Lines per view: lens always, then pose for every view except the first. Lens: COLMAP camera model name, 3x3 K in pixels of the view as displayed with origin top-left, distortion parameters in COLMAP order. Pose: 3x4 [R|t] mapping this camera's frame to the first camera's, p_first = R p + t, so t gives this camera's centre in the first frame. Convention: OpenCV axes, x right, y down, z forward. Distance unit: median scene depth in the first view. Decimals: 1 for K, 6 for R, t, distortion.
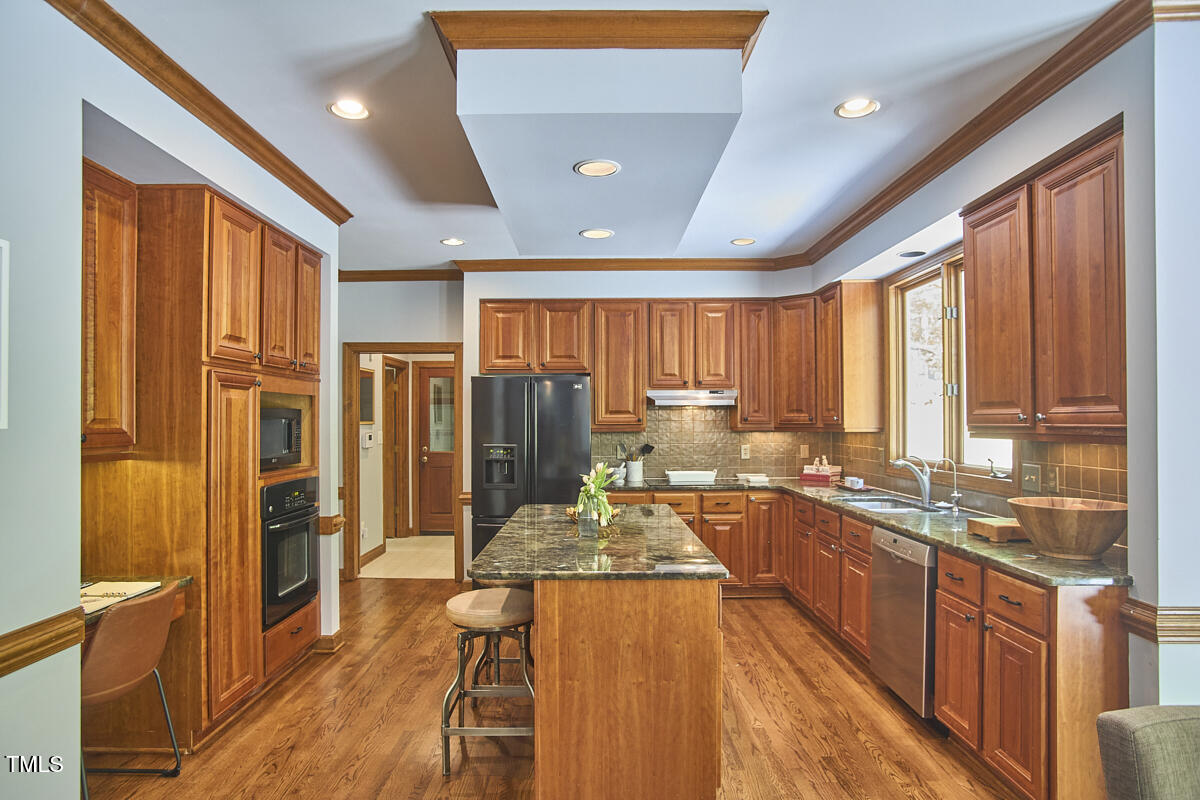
lens RADIAL K [[670.2, 0, 577.4], [0, 670.2, 418.9], [0, 0, 1]] dist [-0.004467, -0.000206]
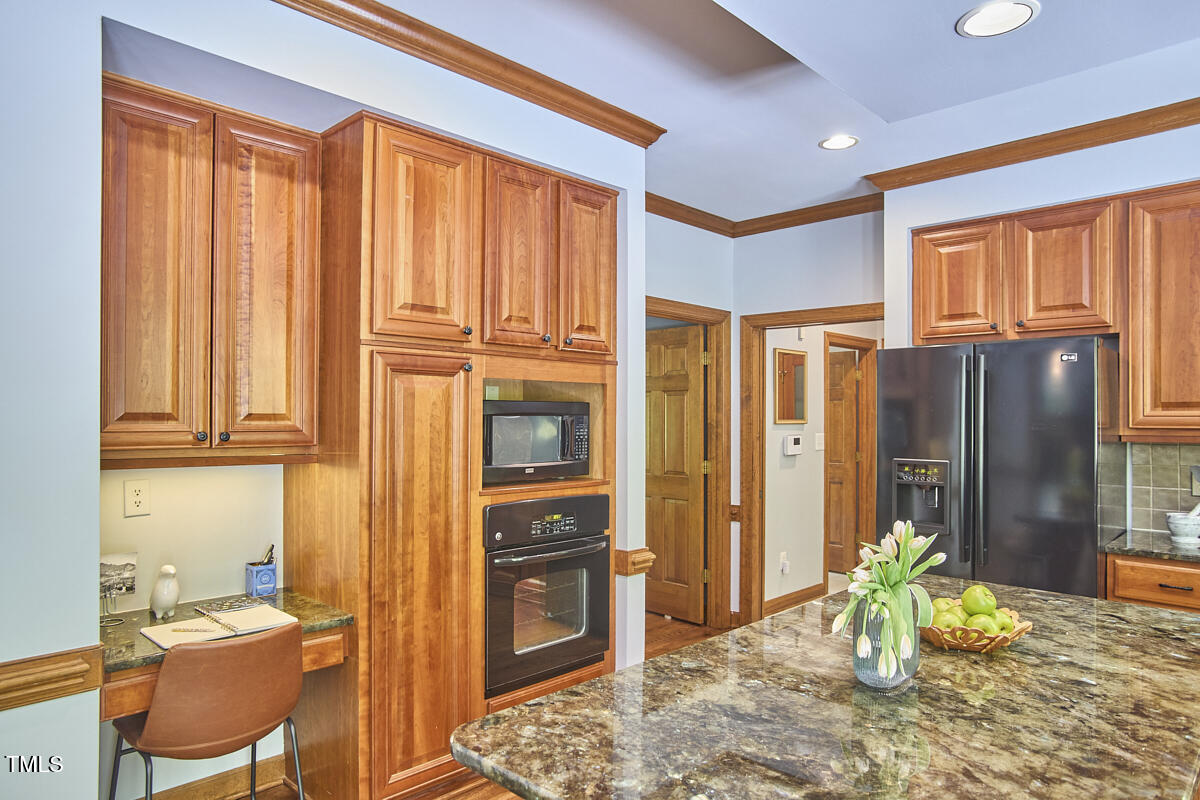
lens RADIAL K [[745.6, 0, 594.3], [0, 745.6, 415.5], [0, 0, 1]] dist [-0.060684, 0.051654]
pose [[0.734343, 0.002386, -0.678774, 0.180877], [-0.004357, 0.999990, -0.001199, 0.001090], [0.678764, 0.003838, 0.734346, 0.462856]]
